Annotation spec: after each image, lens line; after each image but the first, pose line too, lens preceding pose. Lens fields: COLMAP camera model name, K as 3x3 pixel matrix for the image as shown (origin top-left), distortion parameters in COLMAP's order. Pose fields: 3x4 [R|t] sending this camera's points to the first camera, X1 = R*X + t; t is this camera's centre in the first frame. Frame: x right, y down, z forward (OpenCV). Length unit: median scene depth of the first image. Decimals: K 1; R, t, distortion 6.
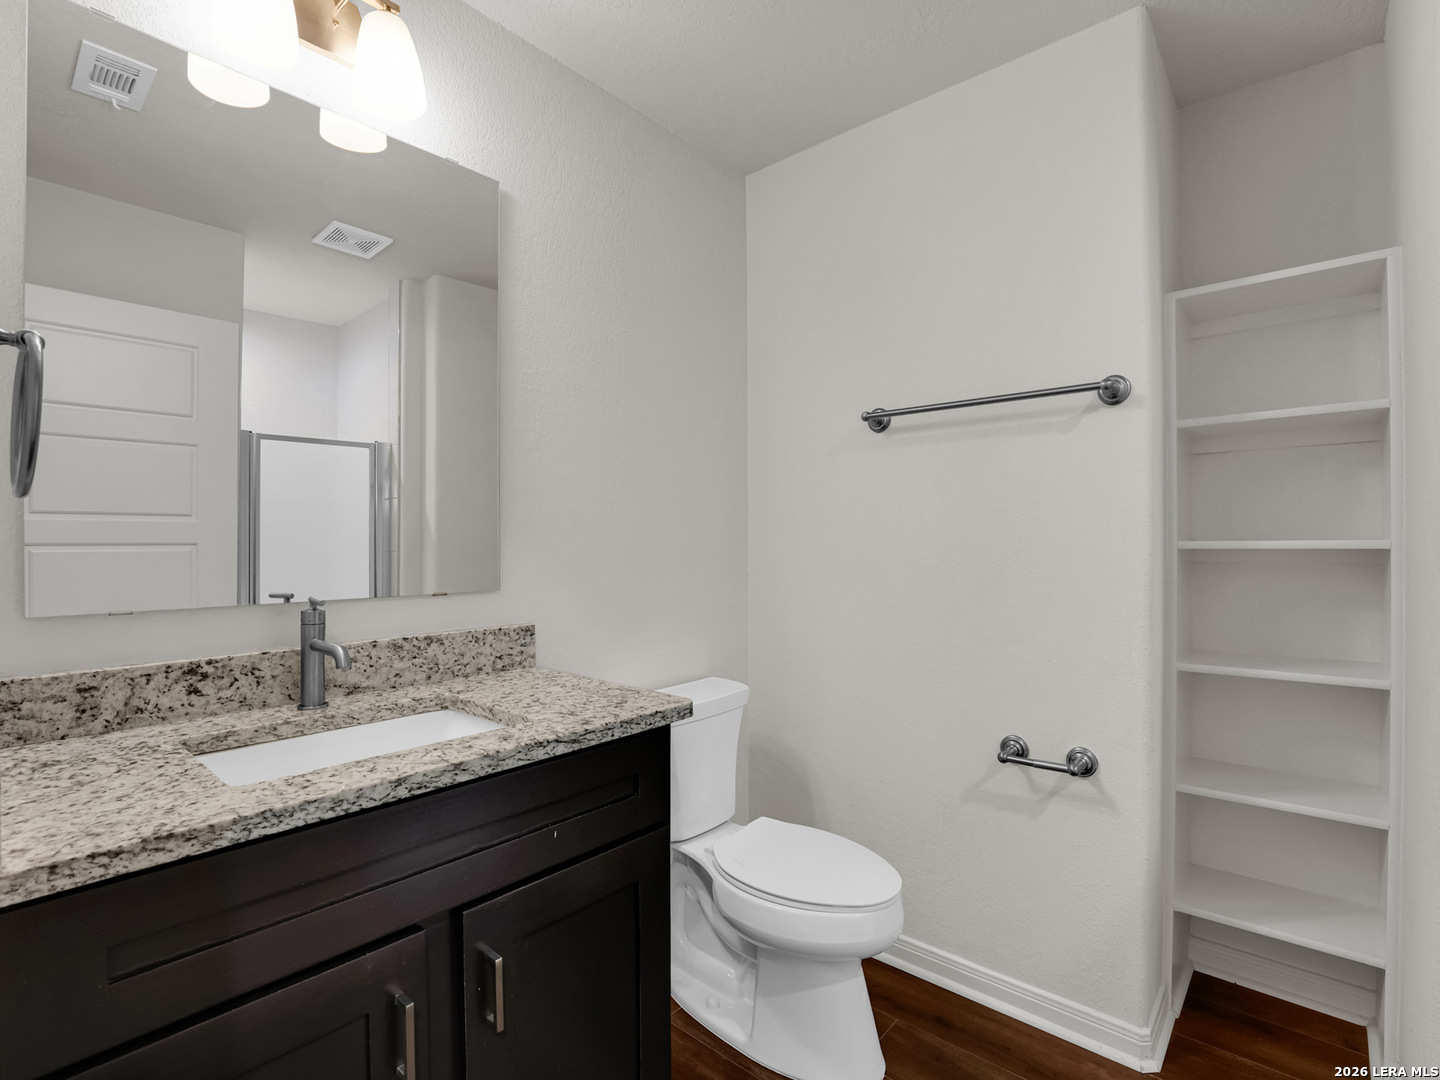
lens RADIAL K [[665.9, 0, 719.0], [0, 665.9, 542.1], [0, 0, 1]] dist [-0.022615, 0.000979]
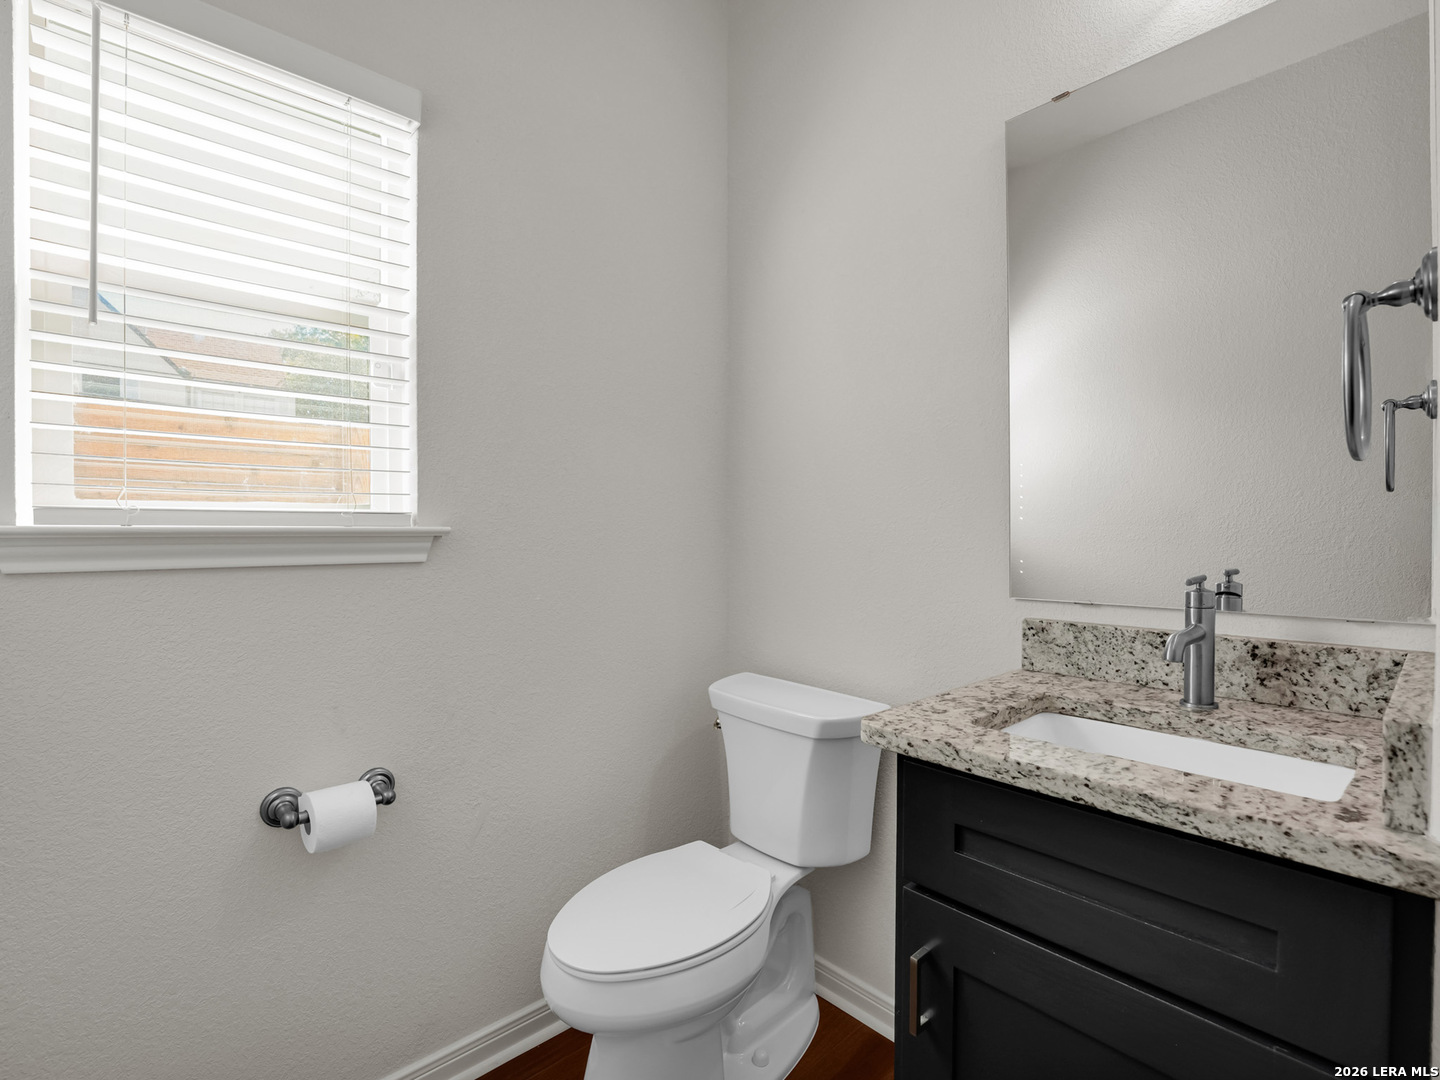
lens RADIAL K [[665.9, 0, 718.4], [0, 665.9, 536.8], [0, 0, 1]] dist [-0.022615, 0.000979]
pose [[-0.106831, 0.010513, -0.994222, 0.340275], [0.004683, 0.999938, 0.010070, 0.013841], [0.994266, -0.003580, -0.106873, 0.467299]]
